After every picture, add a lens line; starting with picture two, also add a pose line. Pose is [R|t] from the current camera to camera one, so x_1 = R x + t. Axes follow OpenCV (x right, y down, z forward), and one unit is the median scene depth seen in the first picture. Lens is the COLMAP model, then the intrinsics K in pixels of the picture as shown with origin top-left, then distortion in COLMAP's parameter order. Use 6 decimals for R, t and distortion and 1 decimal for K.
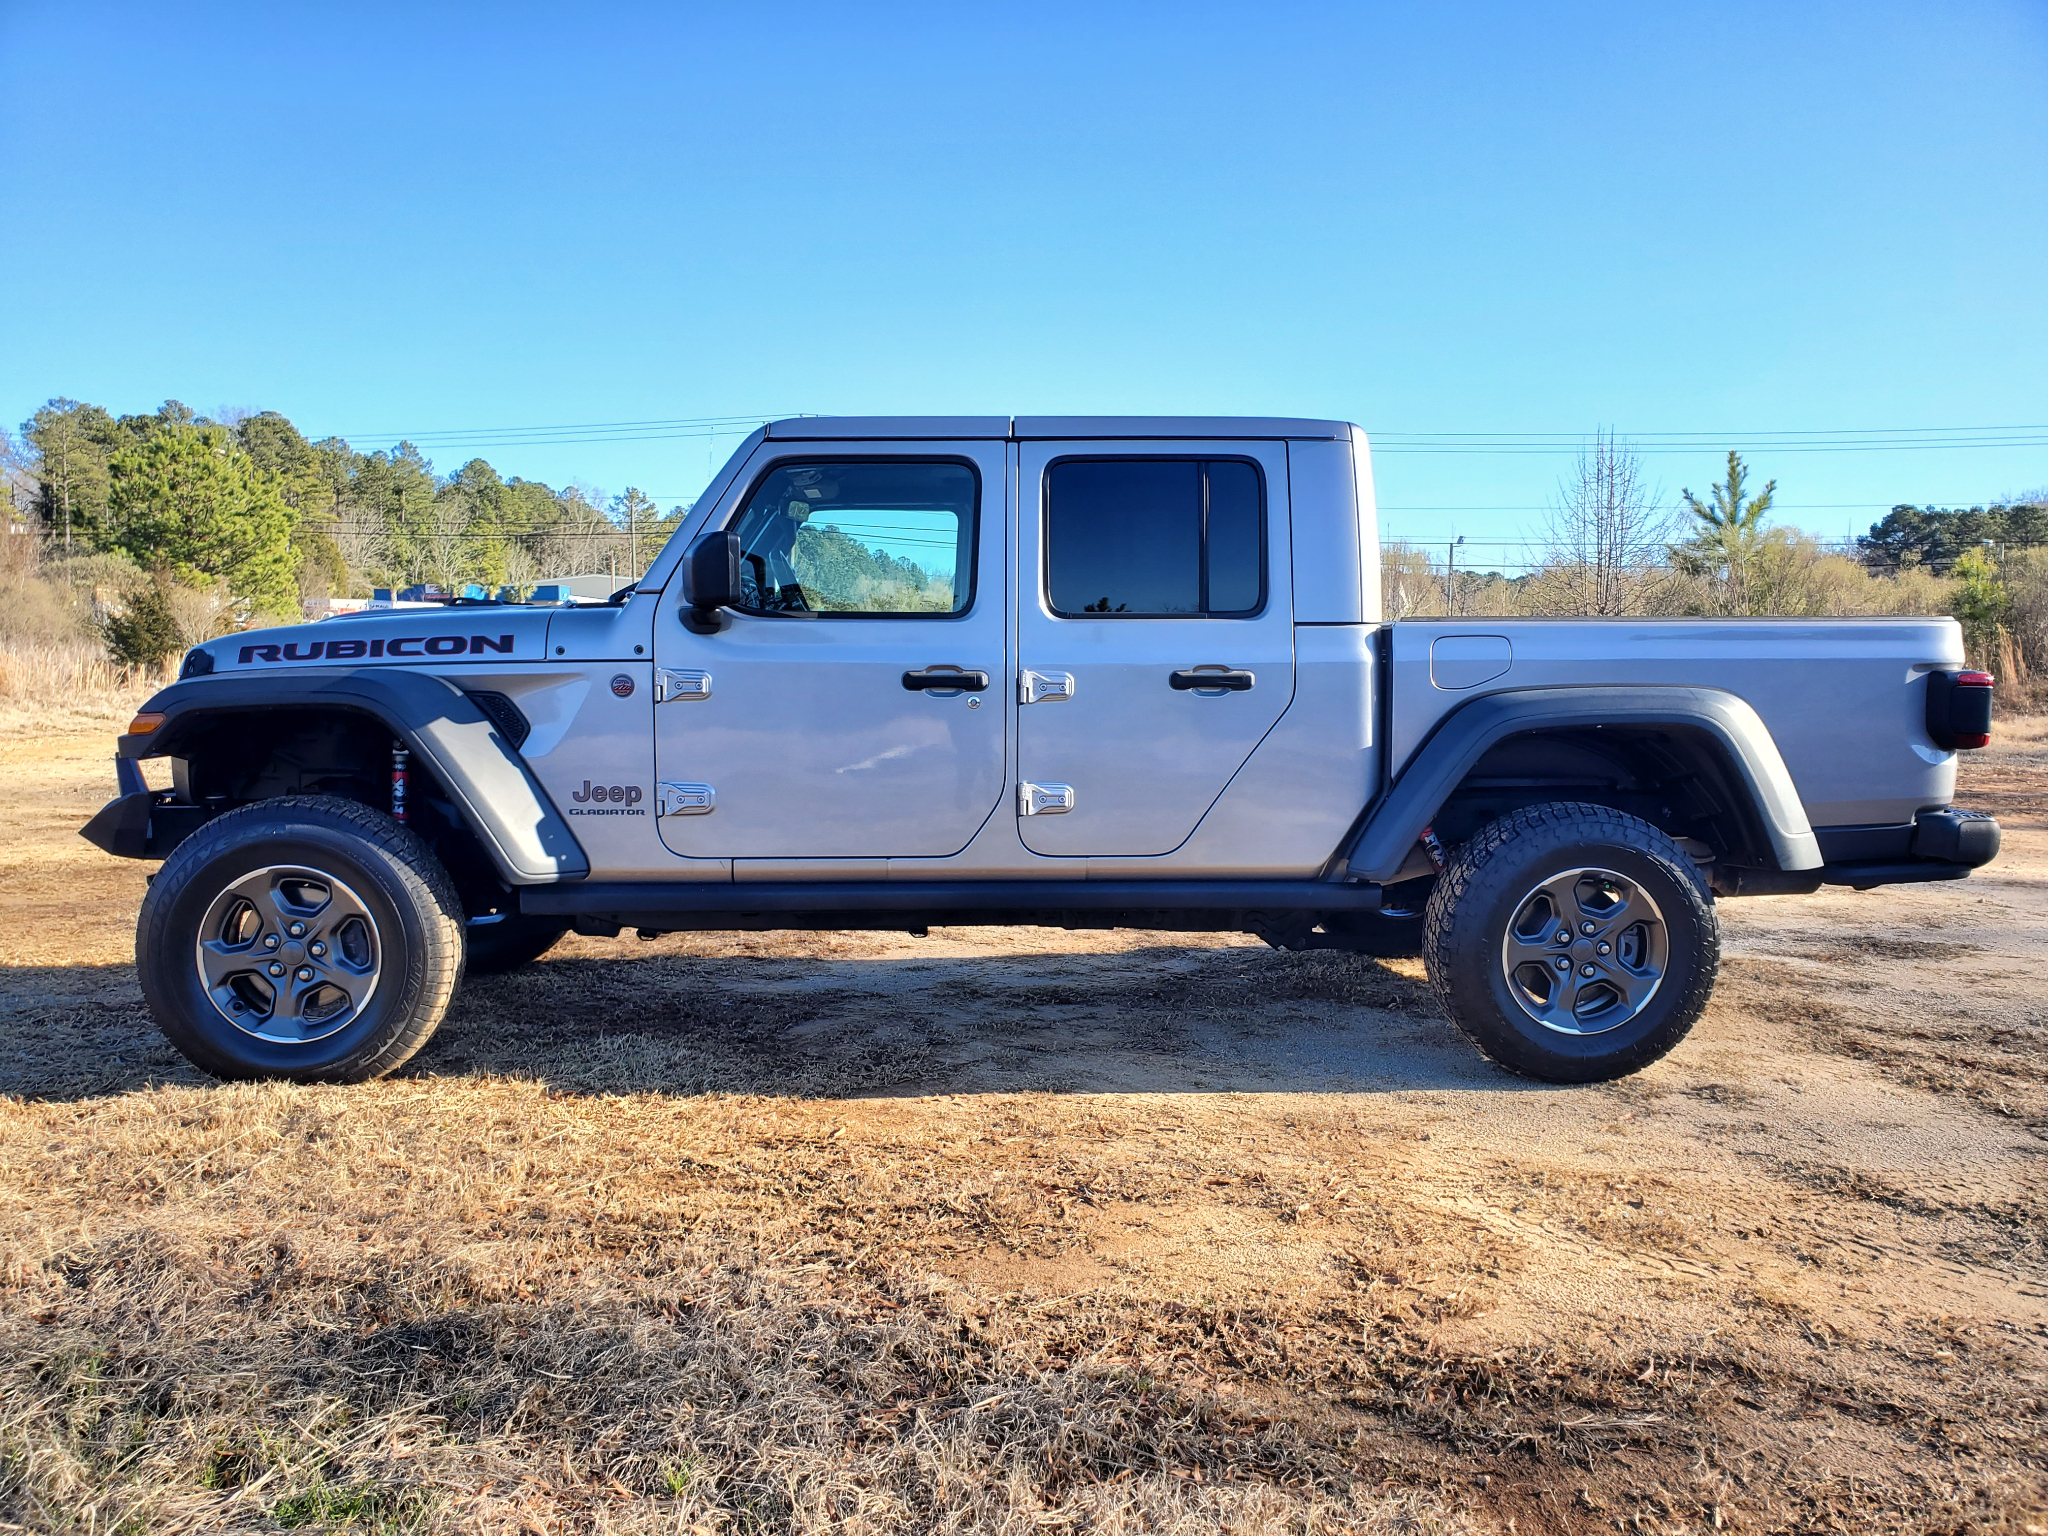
lens RADIAL K [[1558.7, 0, 1024.0], [0, 1558.7, 768.0], [0, 0, 1]] dist [0.028942, 0.003471]
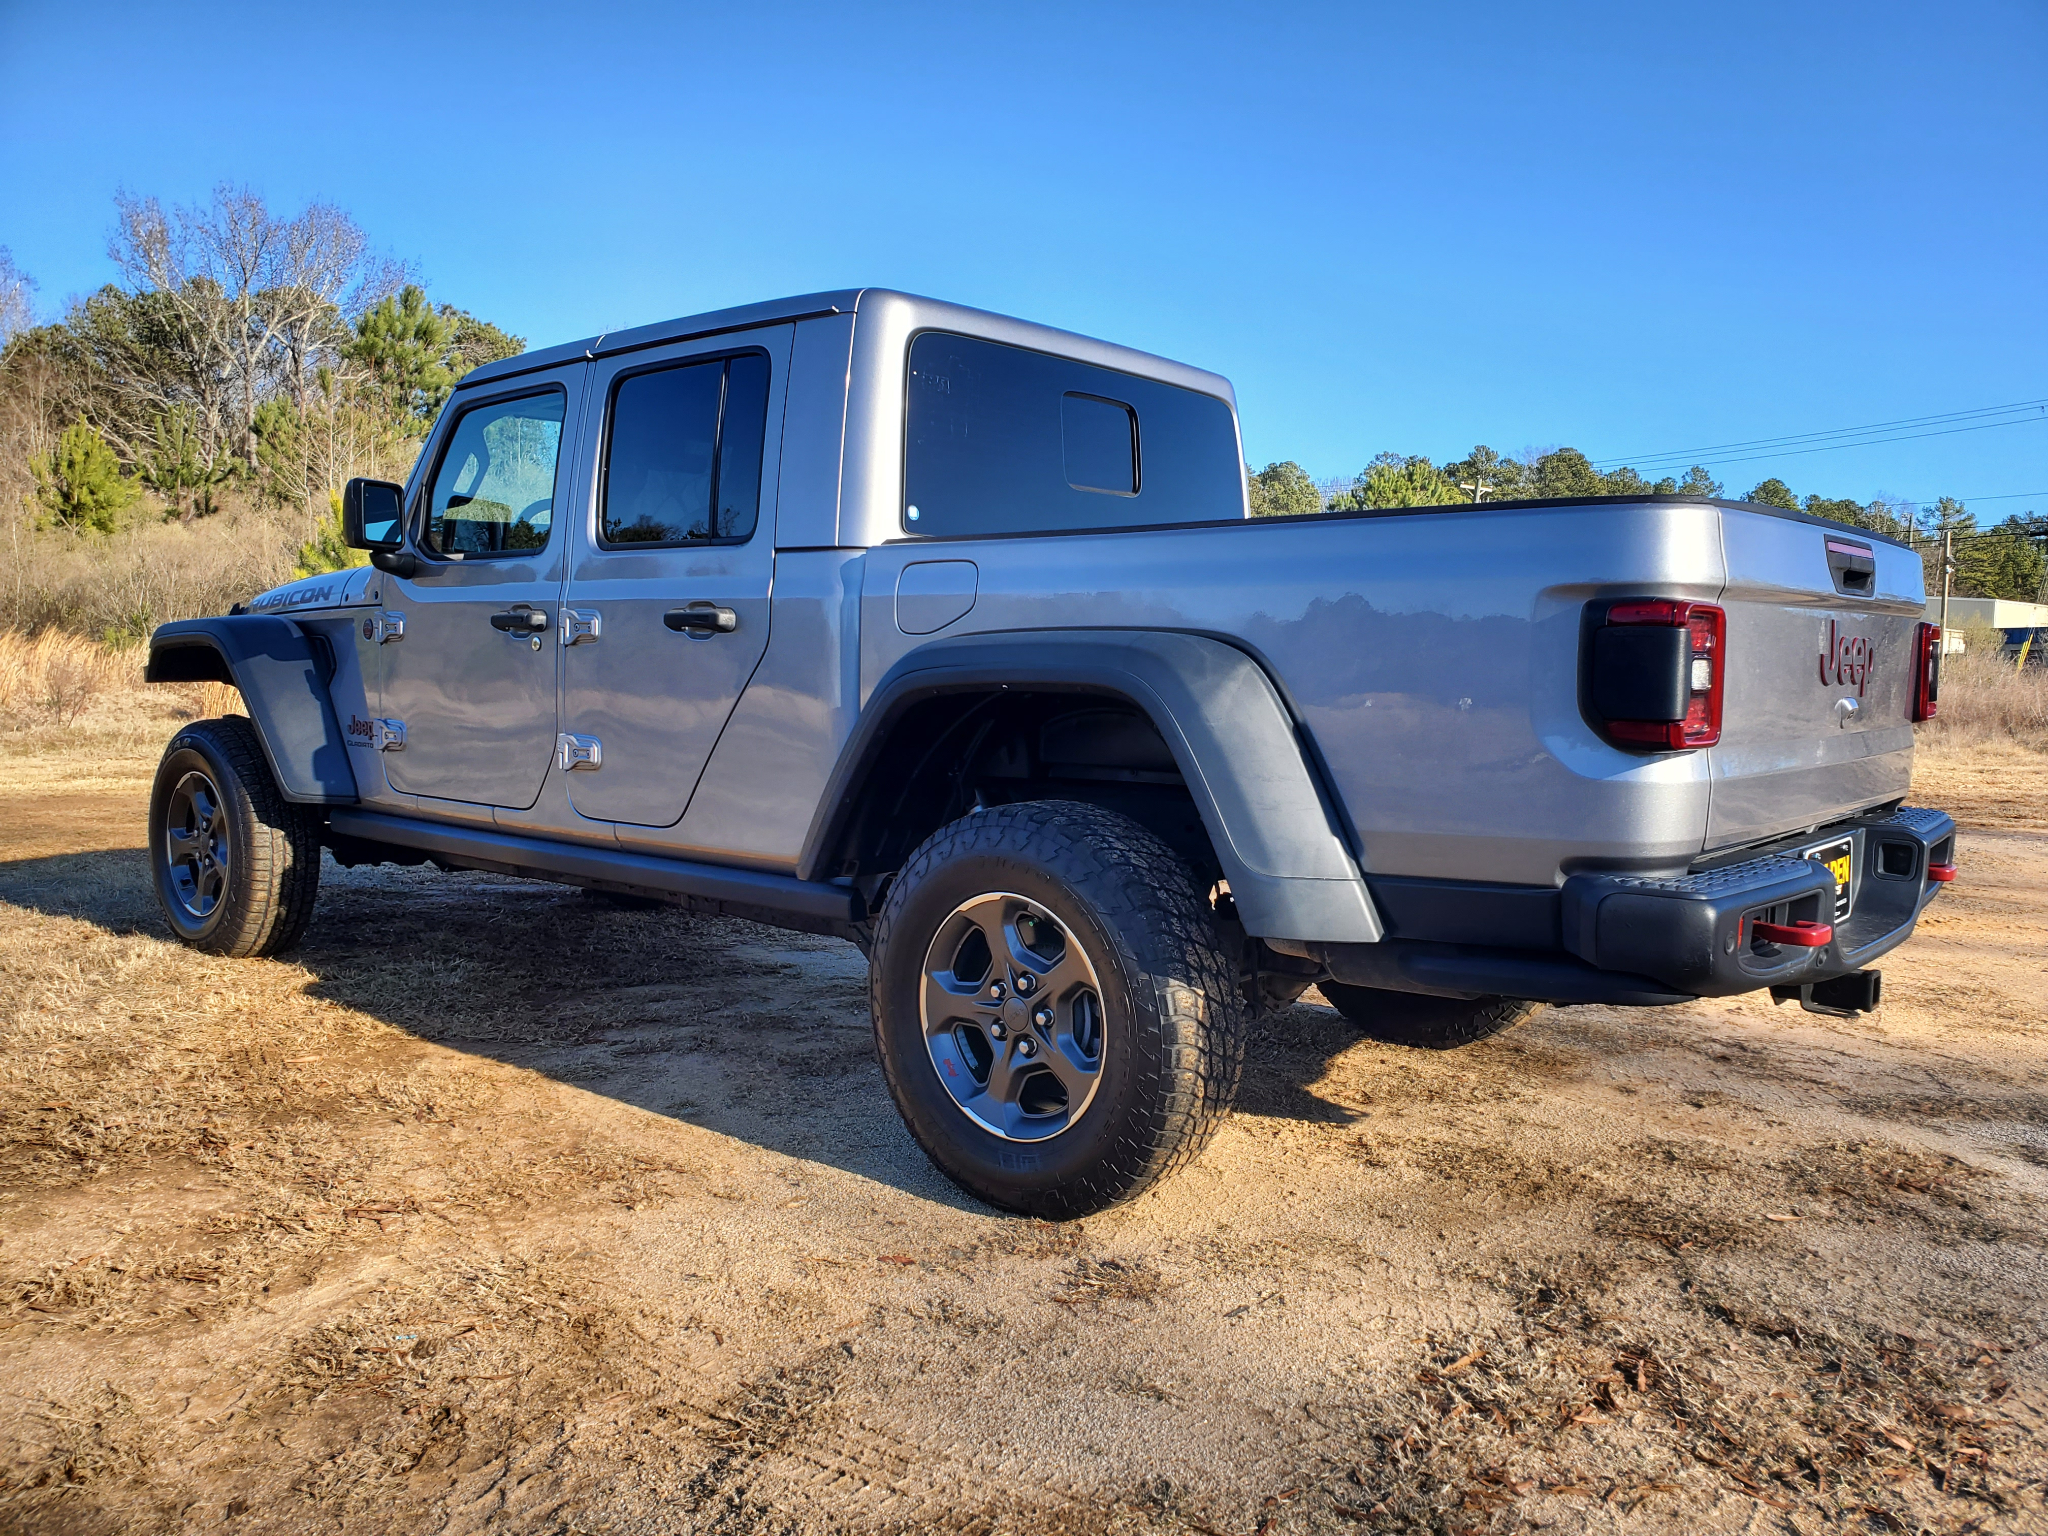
lens RADIAL K [[1558.7, 0, 1024.0], [0, 1558.7, 768.0], [0, 0, 1]] dist [0.028942, 0.003471]
pose [[0.729909, 0.055882, -0.681257, 0.819264], [-0.063980, 0.997863, 0.013303, 0.000395], [0.680544, 0.033877, 0.731924, 0.507178]]
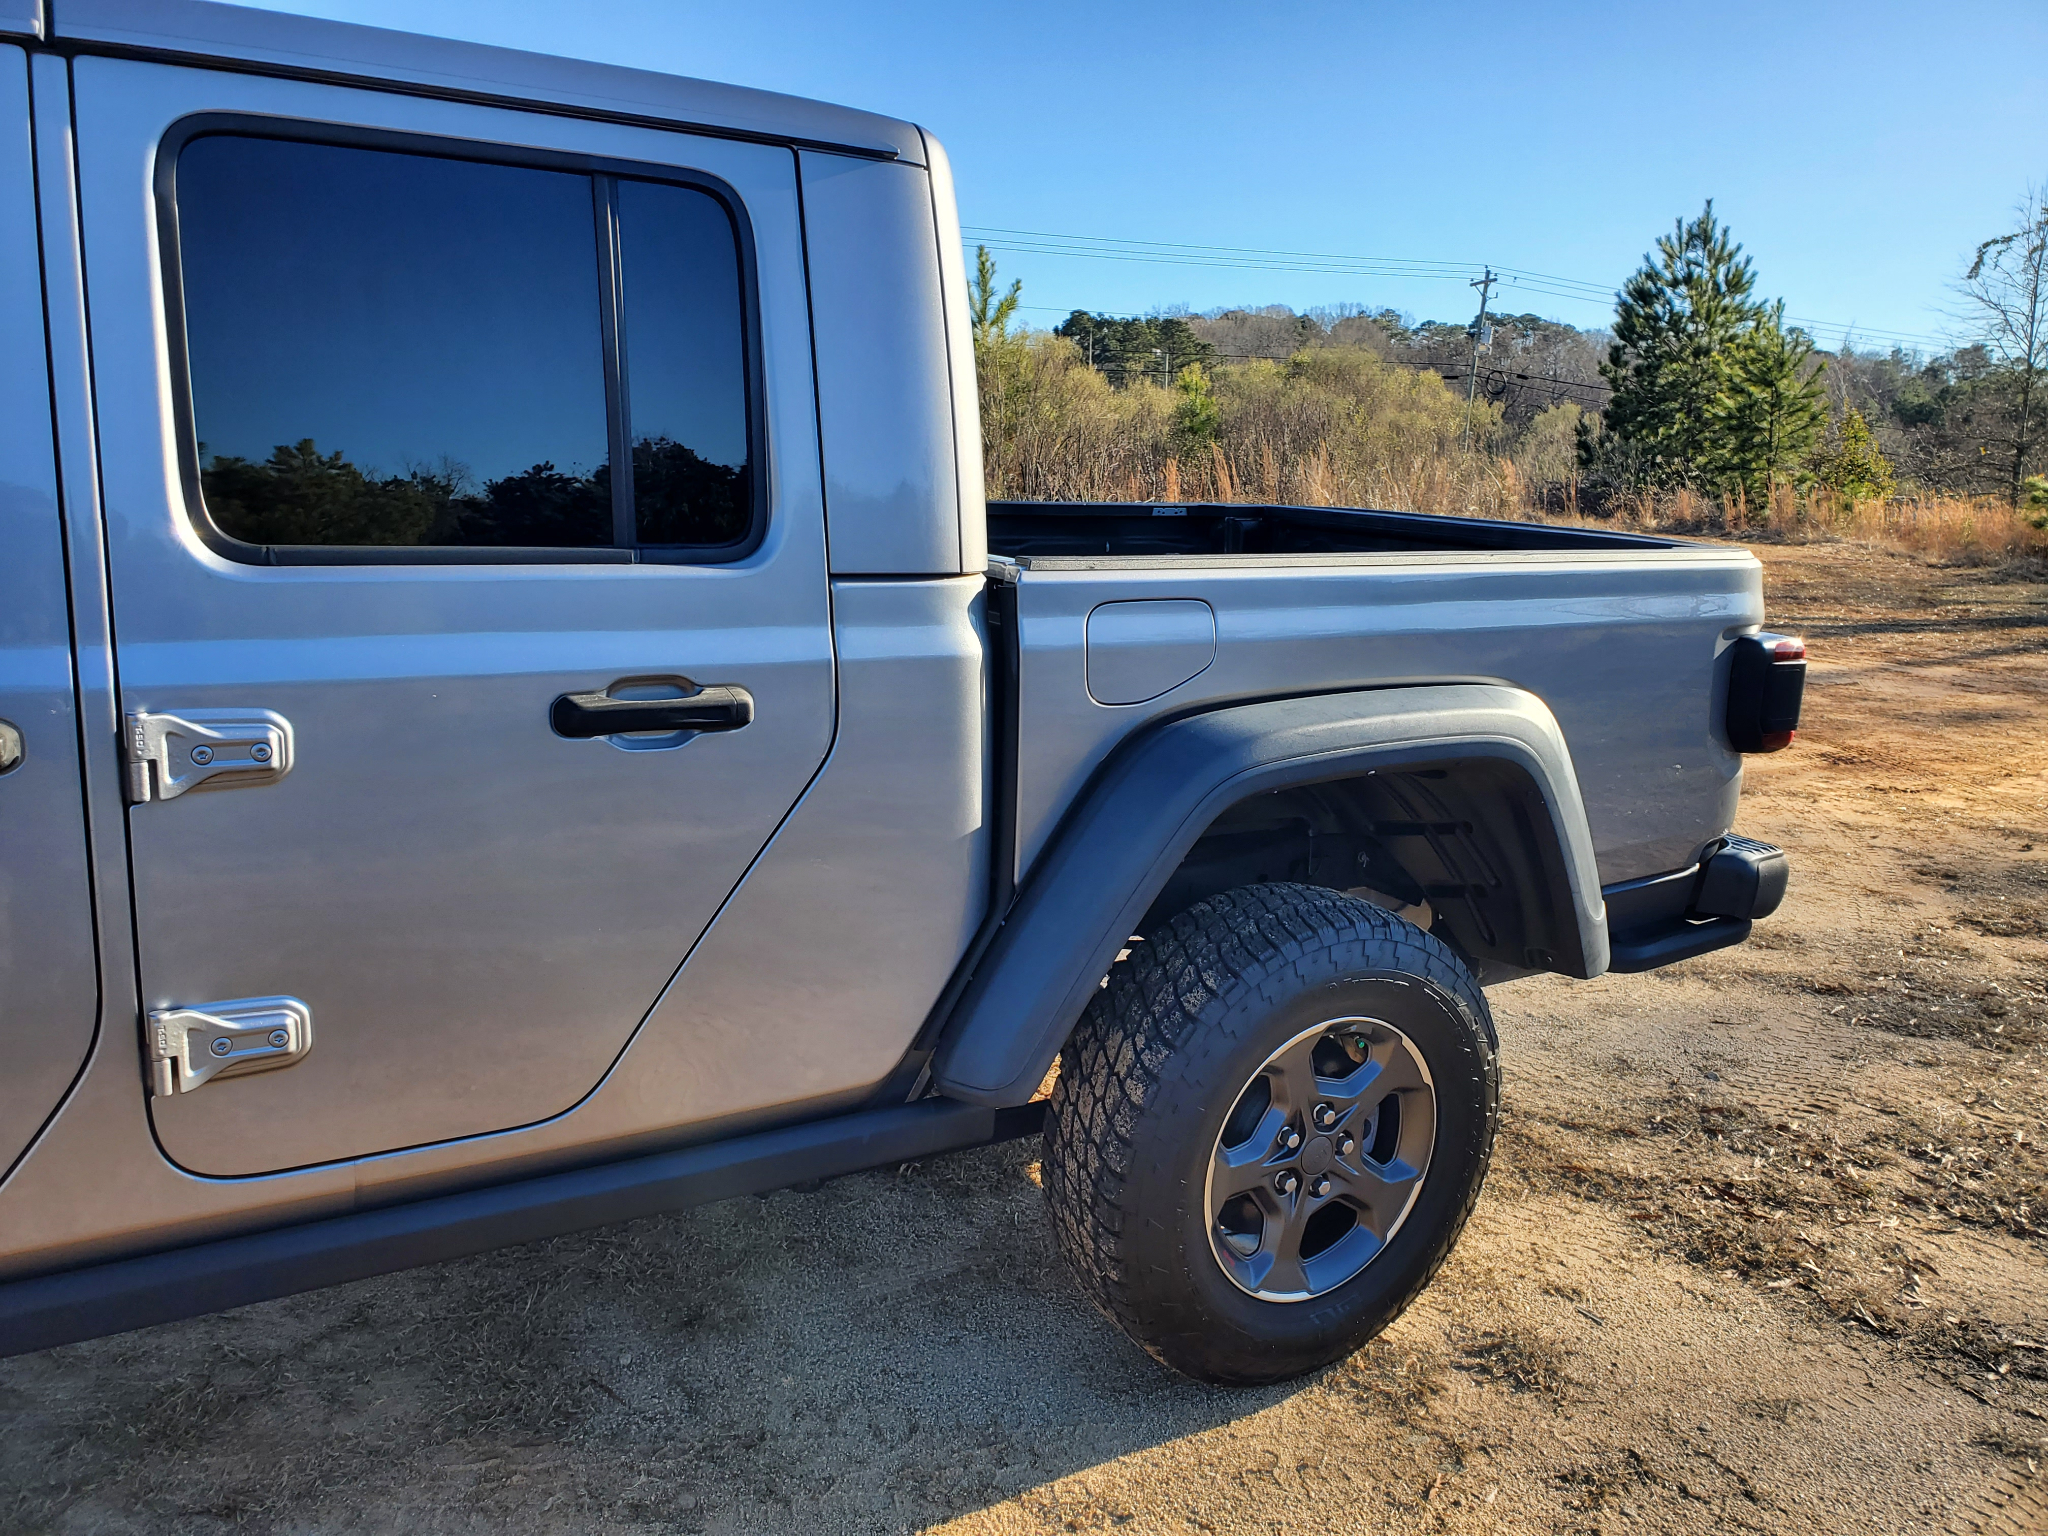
lens RADIAL K [[1558.7, 0, 1024.0], [0, 1558.7, 768.0], [0, 0, 1]] dist [0.028942, 0.003471]
pose [[0.885442, -0.064097, 0.460309, 0.013181], [-0.001376, 0.990078, 0.140514, -0.101319], [-0.464749, -0.125050, 0.876568, 0.575744]]
